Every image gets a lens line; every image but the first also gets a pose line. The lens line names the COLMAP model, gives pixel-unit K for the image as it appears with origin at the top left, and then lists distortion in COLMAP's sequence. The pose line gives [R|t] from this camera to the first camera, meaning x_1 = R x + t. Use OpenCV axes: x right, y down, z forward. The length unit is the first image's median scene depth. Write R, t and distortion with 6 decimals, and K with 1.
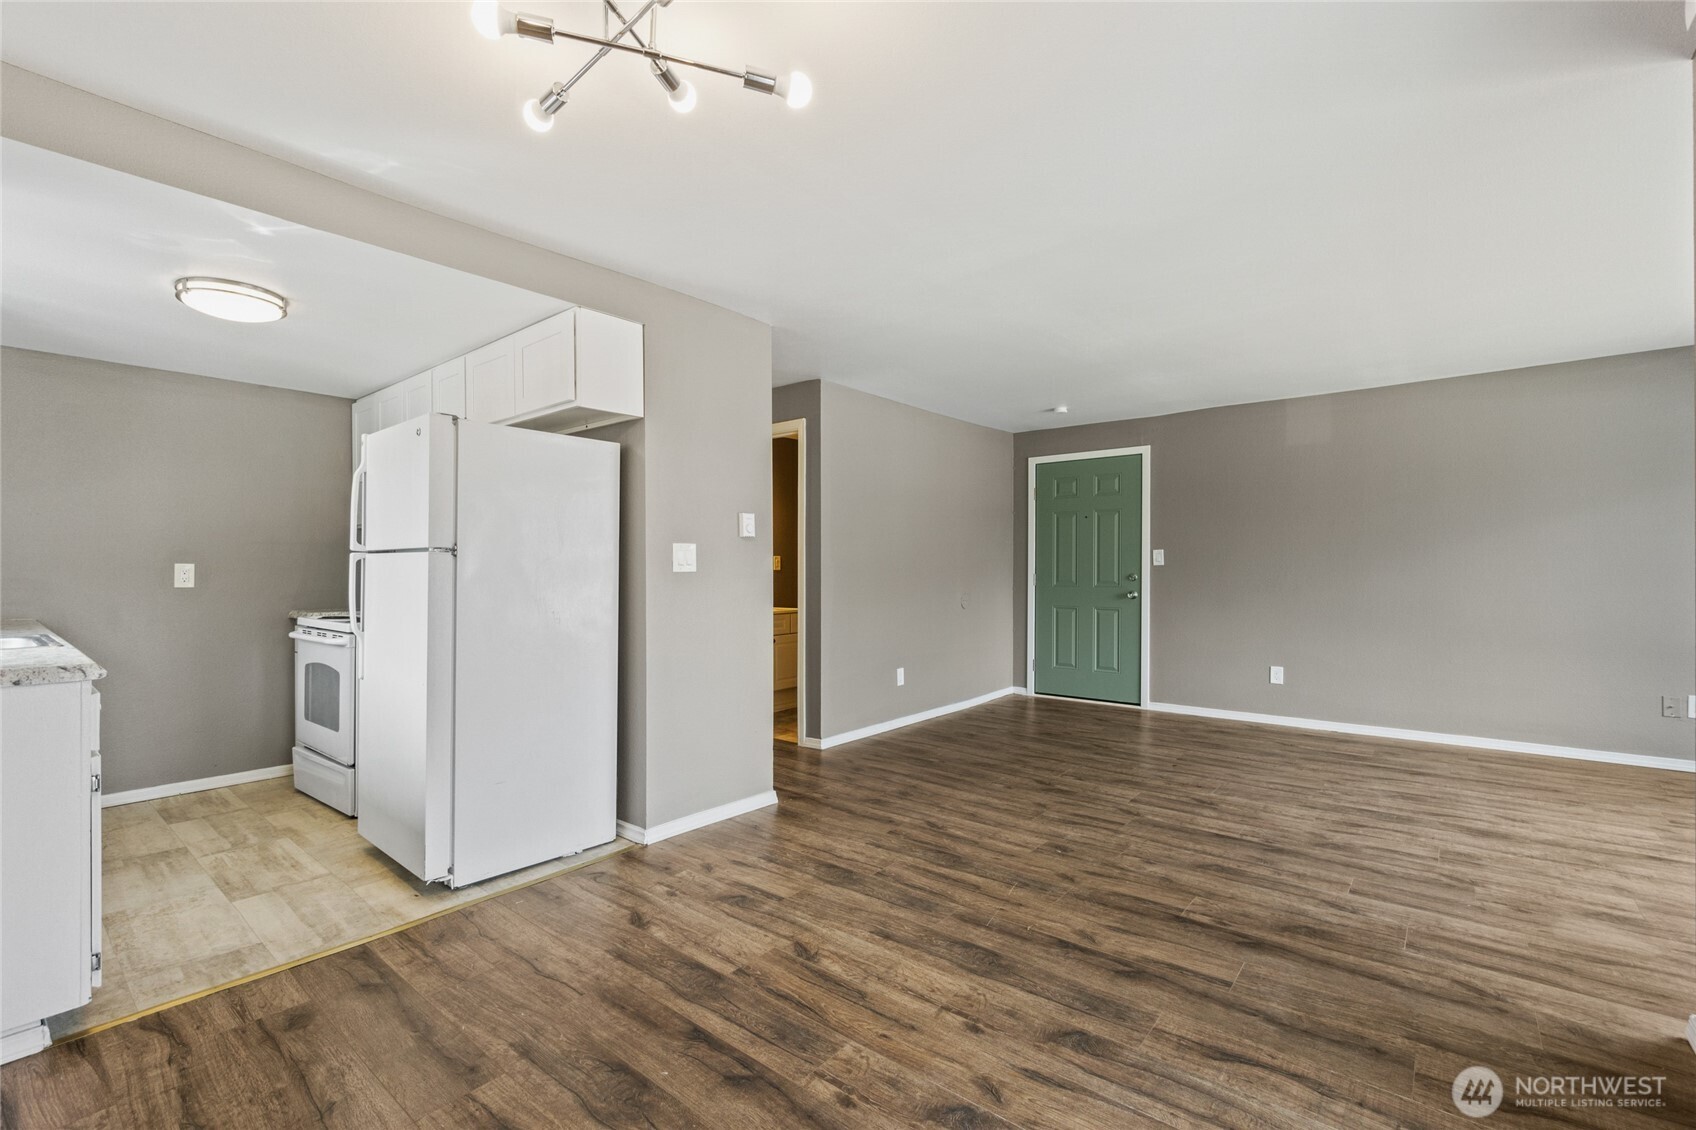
lens RADIAL K [[736.3, 0, 846.2], [0, 736.3, 572.7], [0, 0, 1]] dist [-0.012168, 0.006182]
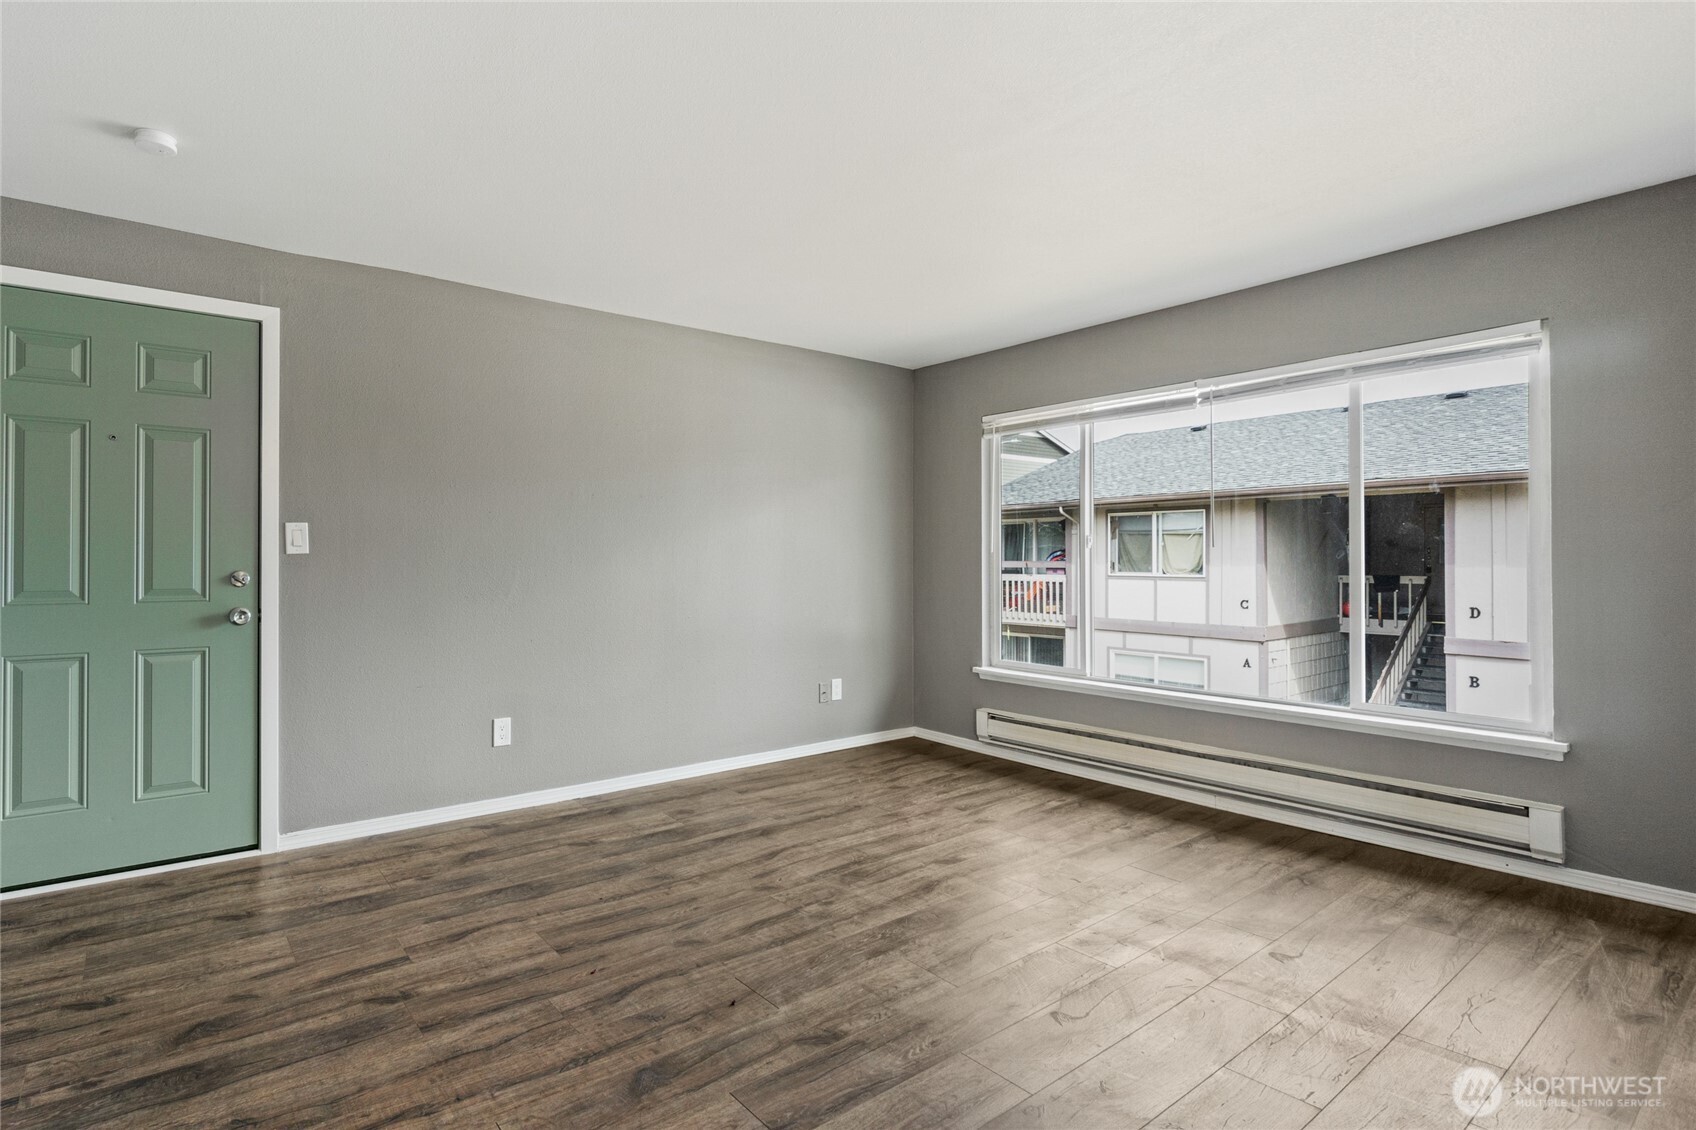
lens RADIAL K [[826.0, 0, 727.5], [0, 826.0, 557.5], [0, 0, 1]] dist [-0.005384, -0.000058]
pose [[0.263280, 0.005482, 0.964704, -0.051900], [0.007371, 0.999943, -0.007694, -0.002100], [-0.964691, 0.009136, 0.263224, 0.829927]]
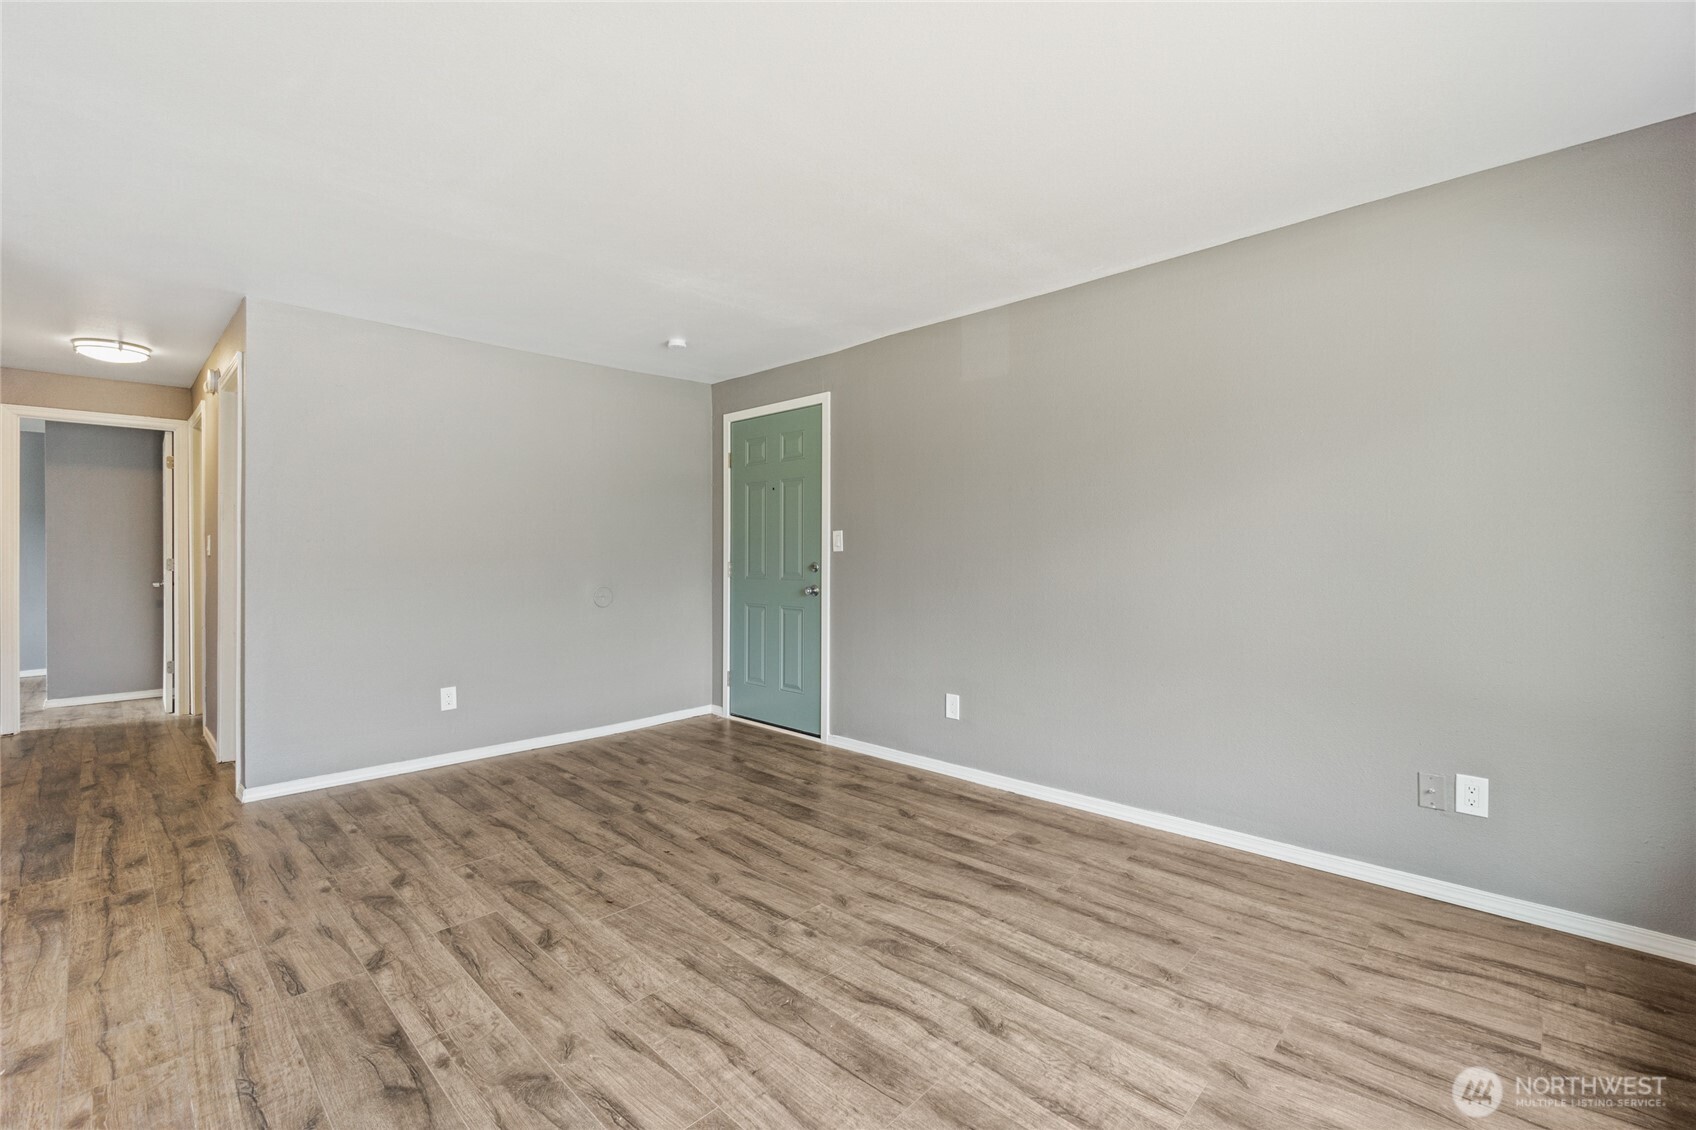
lens RADIAL K [[727.9, 0, 841.5], [0, 727.9, 555.1], [0, 0, 1]] dist [-0.005475, -0.000056]
pose [[0.996485, 0.000997, -0.083767, 0.709273], [-0.001570, 0.999976, -0.006779, -0.002334], [0.083758, 0.006887, 0.996462, 0.381309]]
